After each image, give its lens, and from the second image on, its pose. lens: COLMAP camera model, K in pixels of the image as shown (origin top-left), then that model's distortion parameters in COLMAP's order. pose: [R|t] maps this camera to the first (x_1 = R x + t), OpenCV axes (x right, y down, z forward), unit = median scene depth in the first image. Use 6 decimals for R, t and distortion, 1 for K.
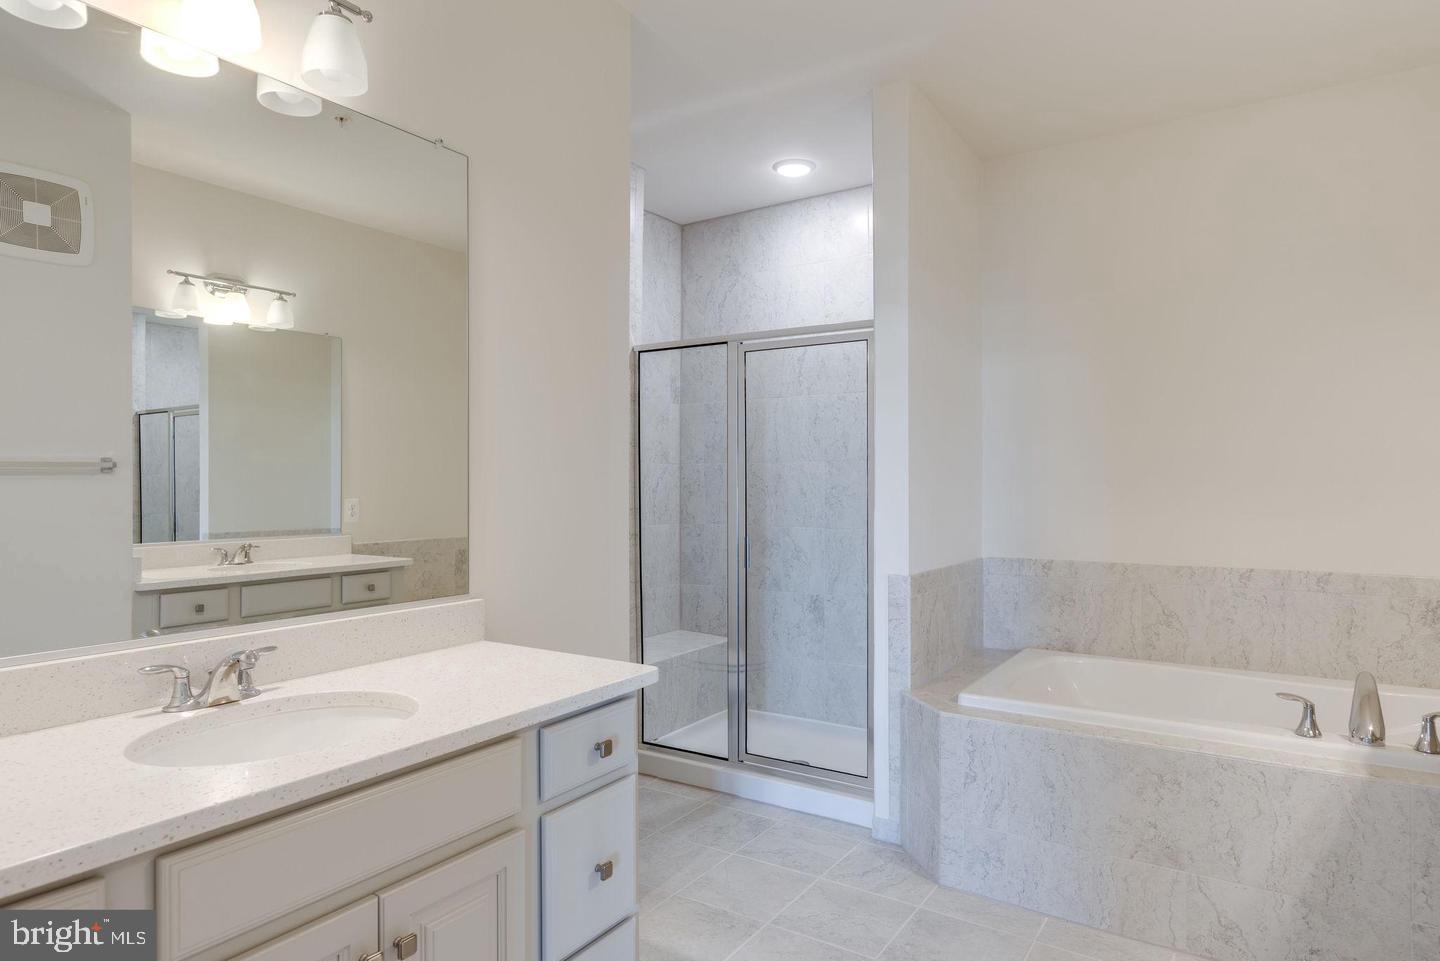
lens RADIAL K [[814.4, 0, 720.0], [0, 814.4, 480.5], [0, 0, 1]] dist [-0.004482, -0.000276]
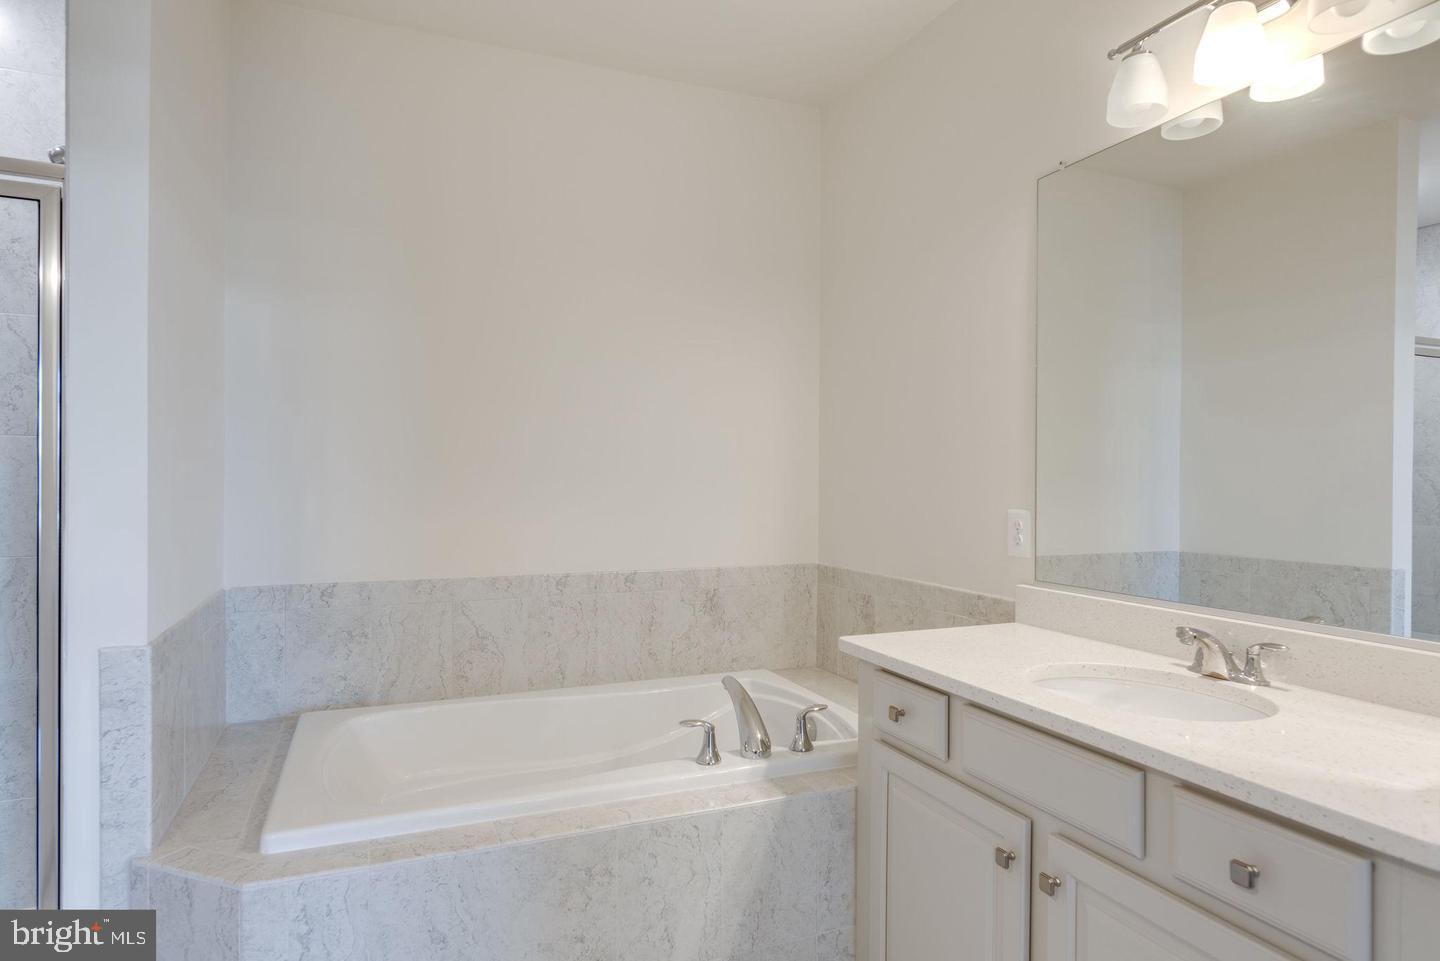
lens RADIAL K [[814.4, 0, 720.0], [0, 814.4, 480.5], [0, 0, 1]] dist [-0.004482, -0.000276]
pose [[0.544493, 0.003745, 0.838757, -0.018630], [-0.010264, 0.999945, 0.002198, 0.000569], [-0.838703, -0.009806, 0.544501, 0.384833]]
